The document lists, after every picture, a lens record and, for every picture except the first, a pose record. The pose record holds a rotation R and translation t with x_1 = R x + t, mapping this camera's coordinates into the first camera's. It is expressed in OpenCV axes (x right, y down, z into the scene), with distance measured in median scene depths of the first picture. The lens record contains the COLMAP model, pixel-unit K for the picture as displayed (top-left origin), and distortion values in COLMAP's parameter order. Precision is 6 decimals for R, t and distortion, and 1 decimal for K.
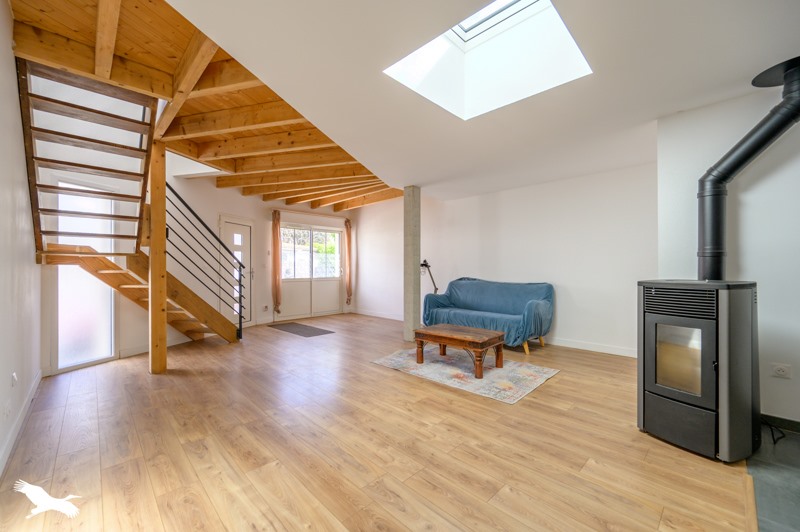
lens RADIAL K [[321.2, 0, 399.5], [0, 321.2, 266.0], [0, 0, 1]] dist [-0.001238, 0.000045]
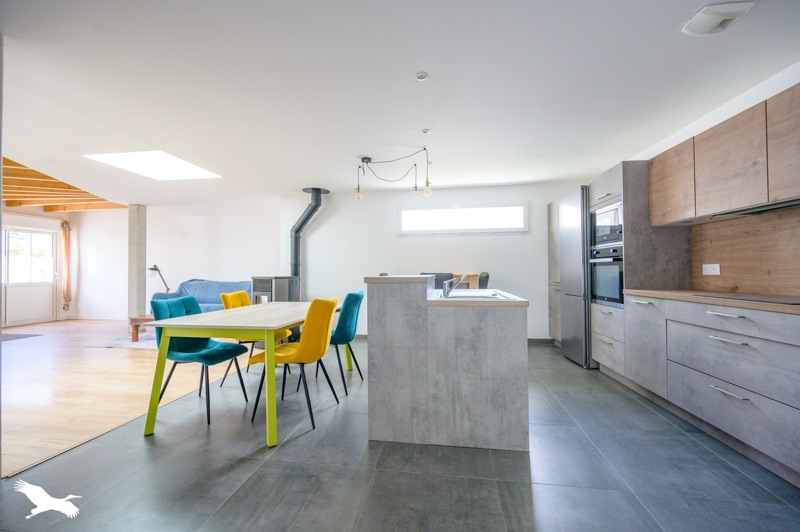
lens RADIAL K [[321.2, 0, 398.1], [0, 321.2, 267.5], [0, 0, 1]] dist [-0.001238, 0.000045]
pose [[0.806367, 0.001145, 0.591414, 0.098032], [0.002470, 0.999983, -0.005304, -0.000396], [-0.591410, 0.005738, 0.806350, -0.474279]]
